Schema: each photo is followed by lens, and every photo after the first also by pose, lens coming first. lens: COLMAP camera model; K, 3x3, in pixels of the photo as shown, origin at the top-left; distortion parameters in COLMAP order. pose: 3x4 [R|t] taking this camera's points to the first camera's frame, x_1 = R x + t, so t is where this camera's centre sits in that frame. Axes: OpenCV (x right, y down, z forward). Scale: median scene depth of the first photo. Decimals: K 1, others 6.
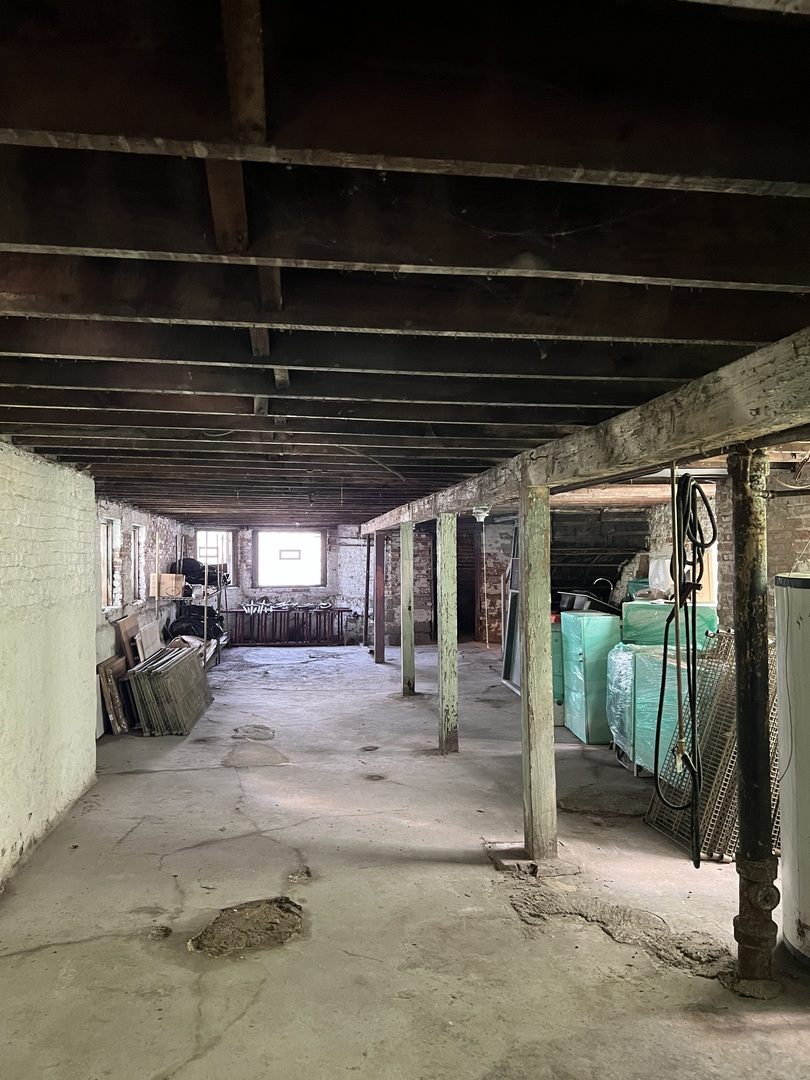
lens RADIAL K [[812.1, 0, 409.7], [0, 812.1, 540.1], [0, 0, 1]] dist [0.012128, -0.010002]
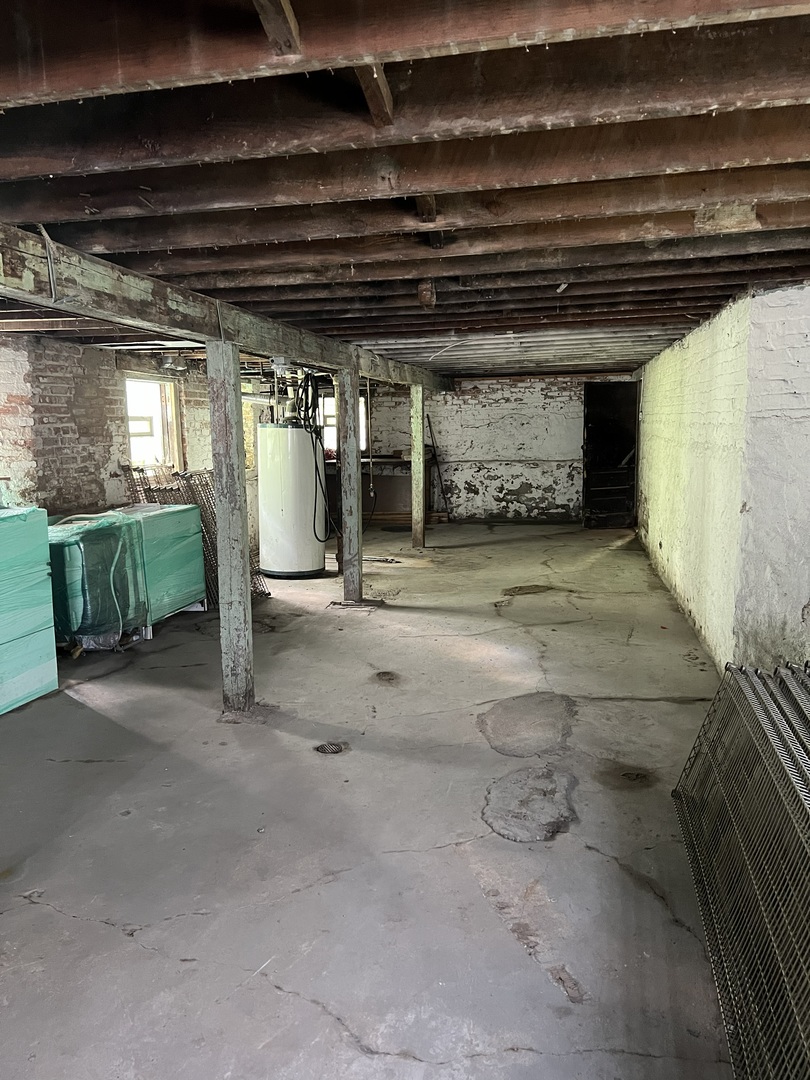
lens RADIAL K [[812.1, 0, 409.8], [0, 812.1, 545.1], [0, 0, 1]] dist [0.012128, -0.010002]
pose [[-0.945985, -0.027793, 0.323017, -0.381300], [0.018064, 0.990253, 0.138104, 0.047400], [-0.323707, 0.136479, -0.936262, 2.015599]]
